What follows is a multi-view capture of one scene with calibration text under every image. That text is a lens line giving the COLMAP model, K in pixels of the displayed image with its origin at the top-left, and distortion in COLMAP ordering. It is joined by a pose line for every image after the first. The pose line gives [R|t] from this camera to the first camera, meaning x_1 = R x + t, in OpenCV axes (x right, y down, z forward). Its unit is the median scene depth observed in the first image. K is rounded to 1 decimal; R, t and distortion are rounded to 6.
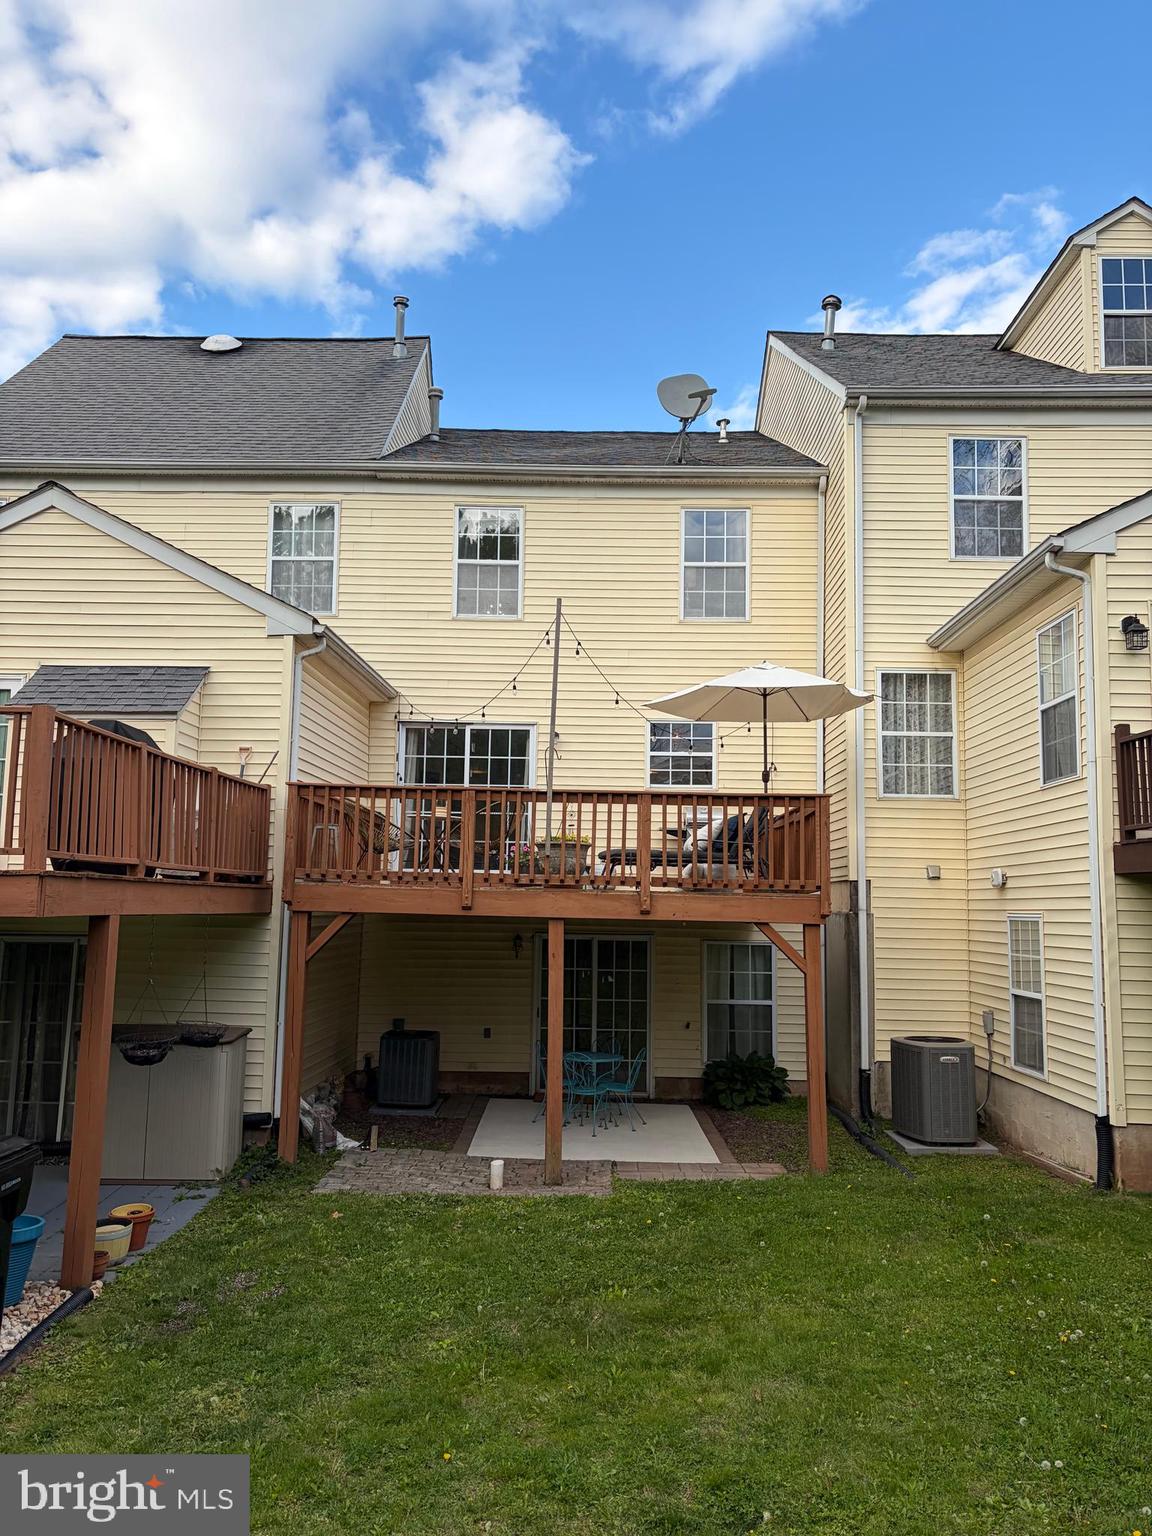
lens RADIAL K [[1146.3, 0, 576.0], [0, 1146.3, 768.0], [0, 0, 1]] dist [0.042710, -0.008139]
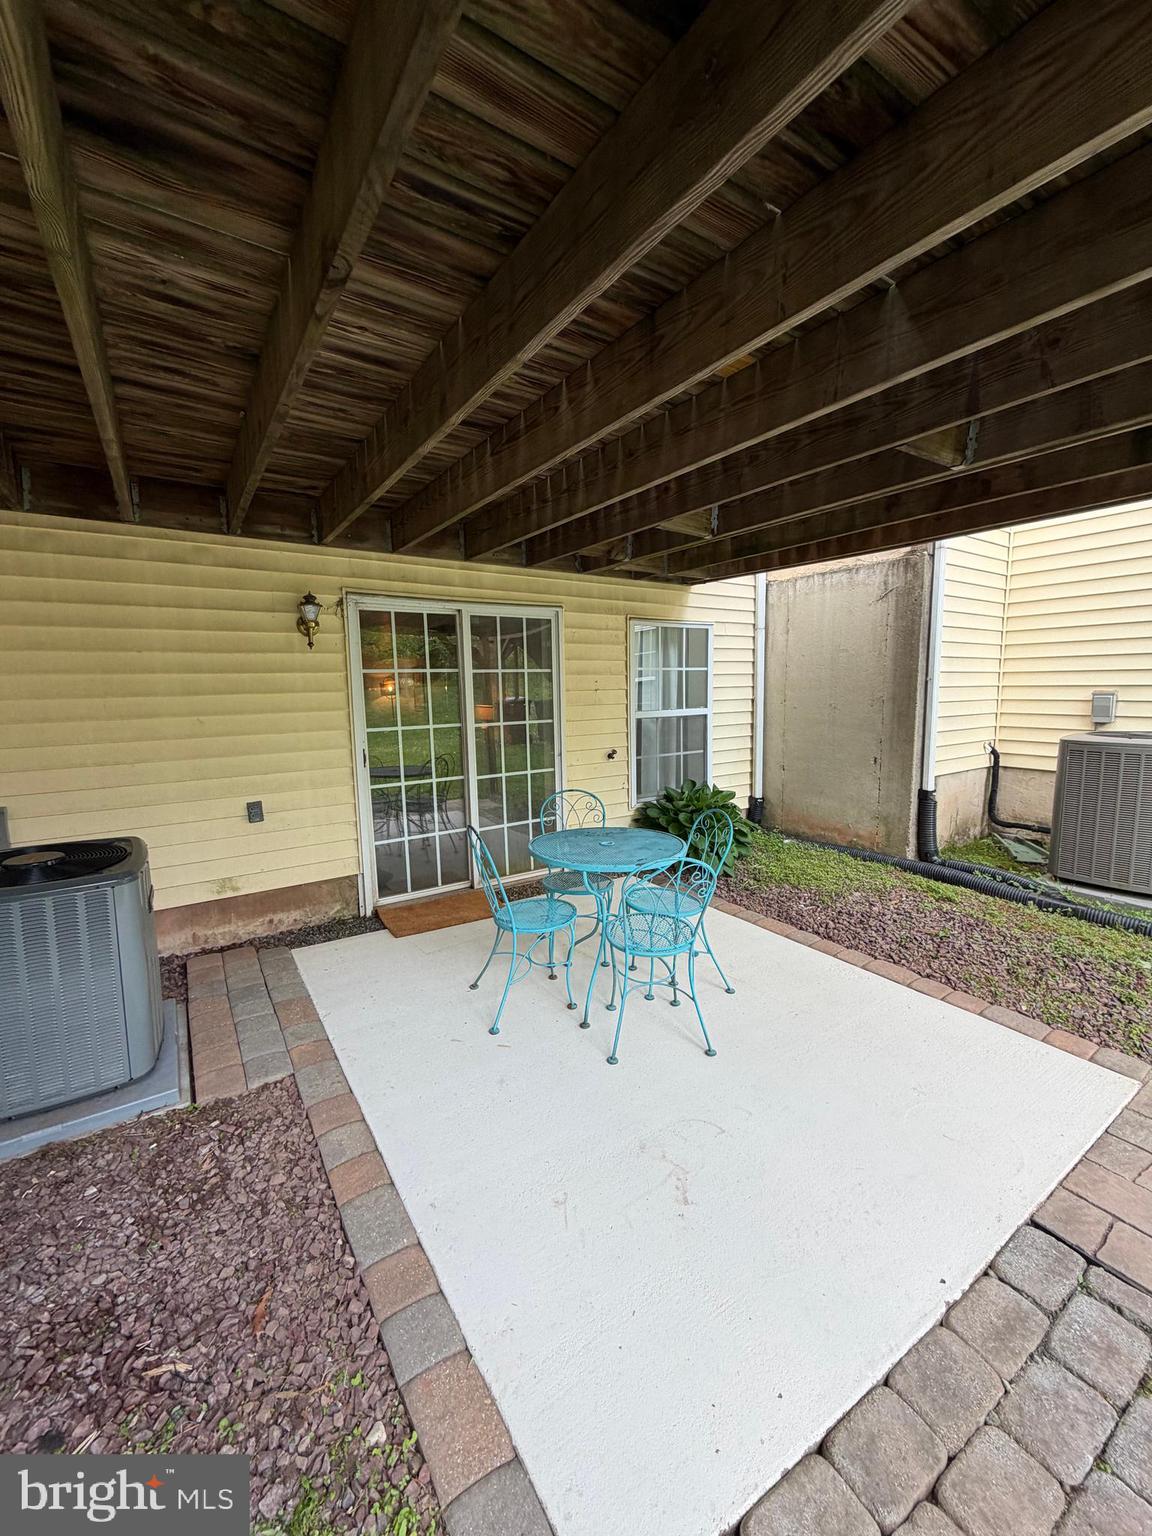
lens RADIAL K [[609.7, 0, 577.1], [0, 609.7, 764.5], [0, 0, 1]] dist [0.002442, -0.000161]
pose [[0.826906, -0.104167, 0.552608, -0.106481], [-0.035142, 0.971201, 0.235656, 0.154068], [-0.561241, -0.214285, 0.799431, 0.756149]]
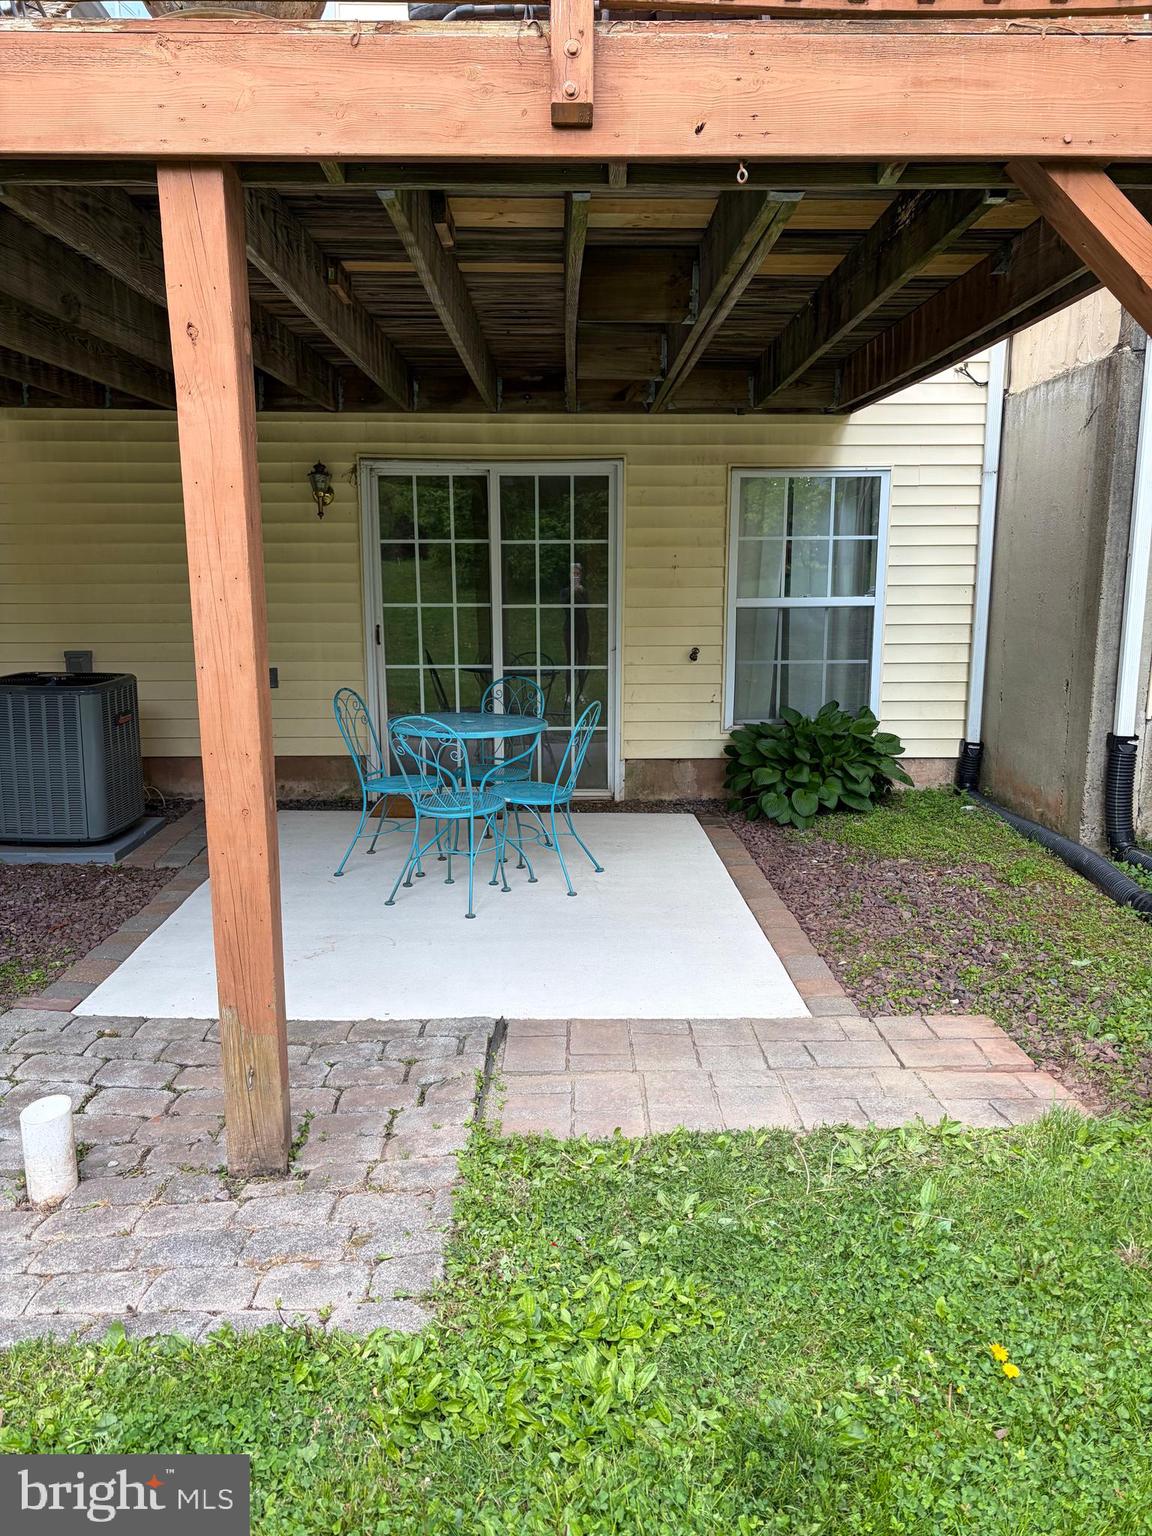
lens RADIAL K [[1146.3, 0, 576.0], [0, 1146.3, 768.0], [0, 0, 1]] dist [0.042710, -0.008139]
pose [[0.999544, -0.023311, 0.019189, 0.039187], [0.016829, 0.957809, 0.286911, 0.135181], [-0.025068, -0.286457, 0.957765, 0.544208]]
